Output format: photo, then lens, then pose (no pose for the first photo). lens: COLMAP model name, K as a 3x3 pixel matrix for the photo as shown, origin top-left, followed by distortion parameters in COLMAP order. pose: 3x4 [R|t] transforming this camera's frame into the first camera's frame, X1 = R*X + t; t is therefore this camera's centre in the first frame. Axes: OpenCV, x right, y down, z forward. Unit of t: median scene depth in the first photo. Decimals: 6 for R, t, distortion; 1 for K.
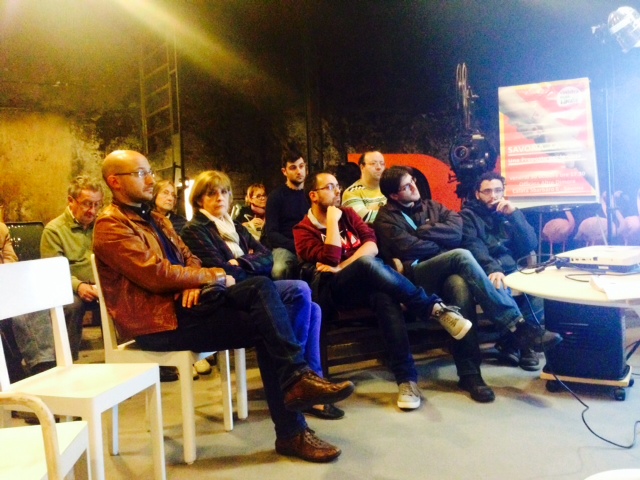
lens RADIAL K [[595.2, 0, 320.0], [0, 595.2, 240.0], [0, 0, 1]] dist [0.166500, -0.272080]
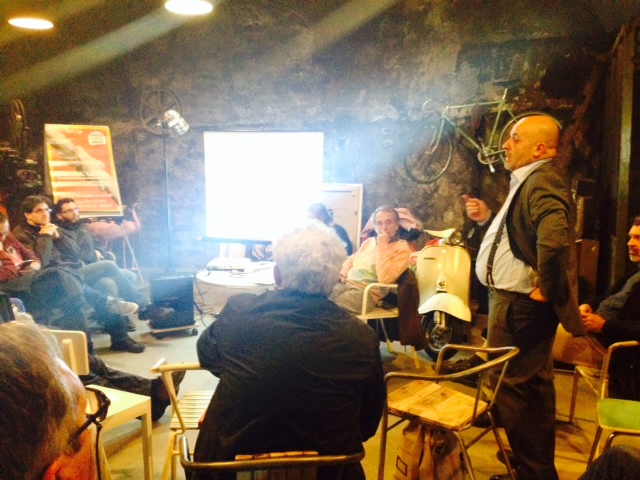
lens RADIAL K [[595.2, 0, 320.0], [0, 595.2, 240.0], [0, 0, 1]] dist [0.166500, -0.272080]
pose [[0.537708, -0.047812, 0.841774, -0.490120], [0.012341, 0.998730, 0.048844, -0.065250], [-0.843041, -0.015875, 0.537615, -0.175228]]
